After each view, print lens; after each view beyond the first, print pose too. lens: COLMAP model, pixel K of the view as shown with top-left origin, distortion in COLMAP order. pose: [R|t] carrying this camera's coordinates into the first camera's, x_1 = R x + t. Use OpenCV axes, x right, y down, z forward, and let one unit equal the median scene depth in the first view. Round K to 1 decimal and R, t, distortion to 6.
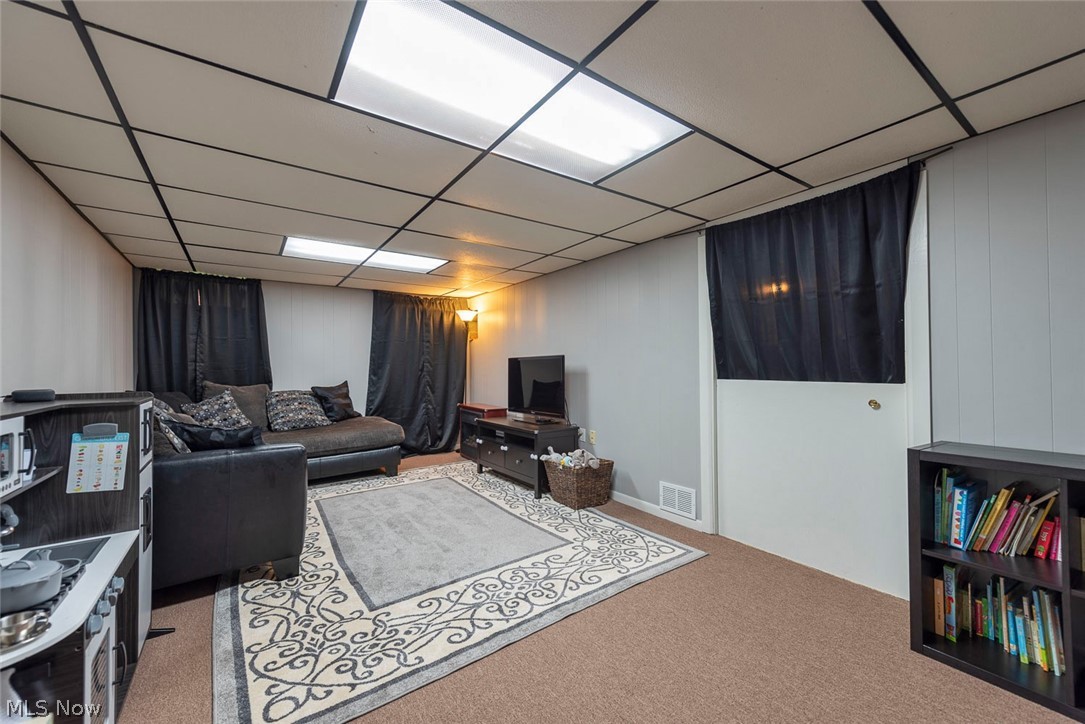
lens RADIAL K [[423.0, 0, 542.9], [0, 423.0, 361.8], [0, 0, 1]] dist [0.010969, -0.001349]
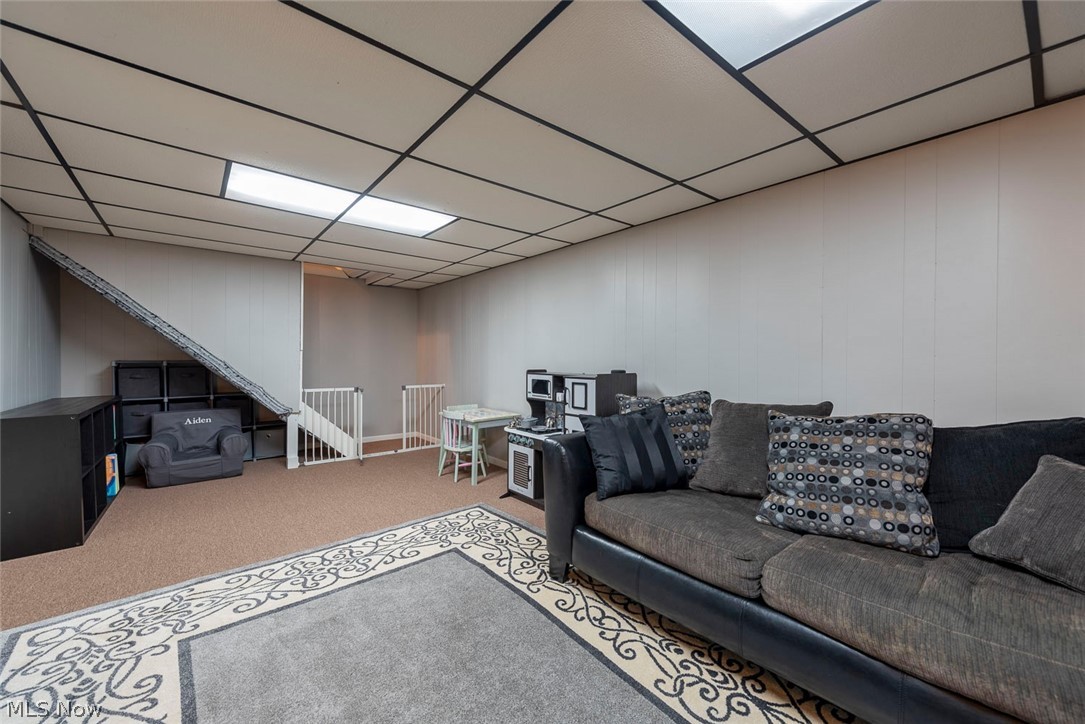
lens RADIAL K [[423.0, 0, 544.4], [0, 423.0, 368.8], [0, 0, 1]] dist [0.010969, -0.001349]
pose [[-0.996718, 0.004980, -0.080799, -0.373603], [0.004045, 0.999923, 0.011730, 0.020252], [0.080852, 0.011365, -0.996661, 1.503019]]
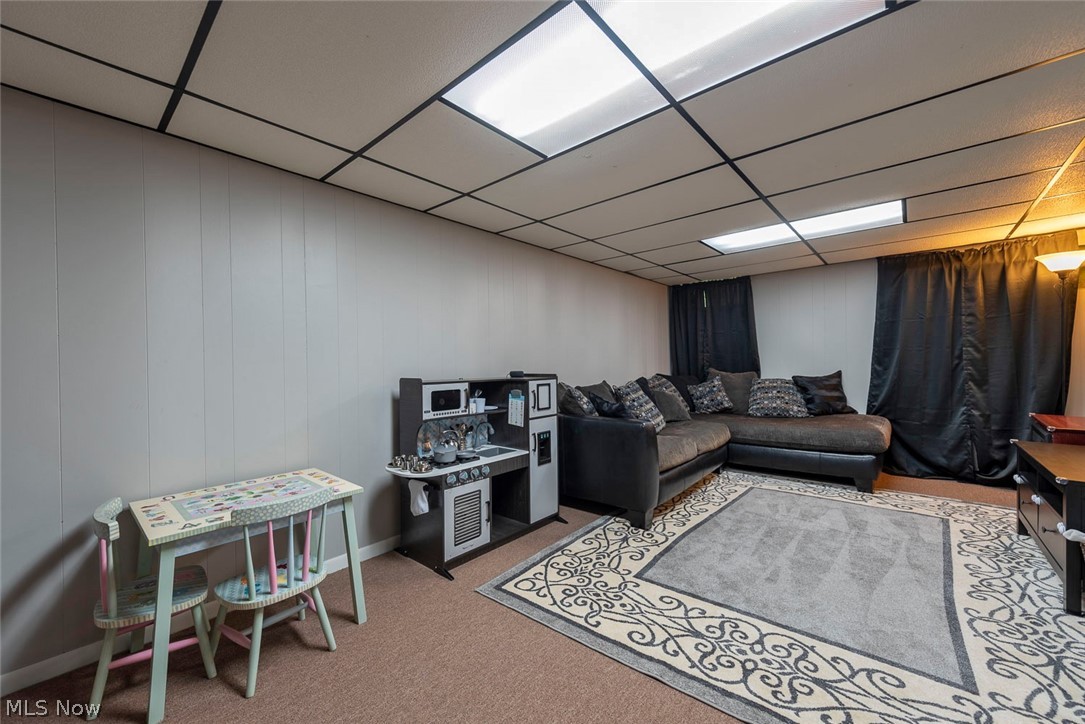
lens RADIAL K [[423.0, 0, 541.9], [0, 423.0, 361.2], [0, 0, 1]] dist [0.010969, -0.001349]
pose [[0.241185, 0.002379, -0.970476, 0.405129], [0.026296, 0.999614, 0.008986, 0.002927], [0.970123, -0.027687, 0.241029, 0.336367]]
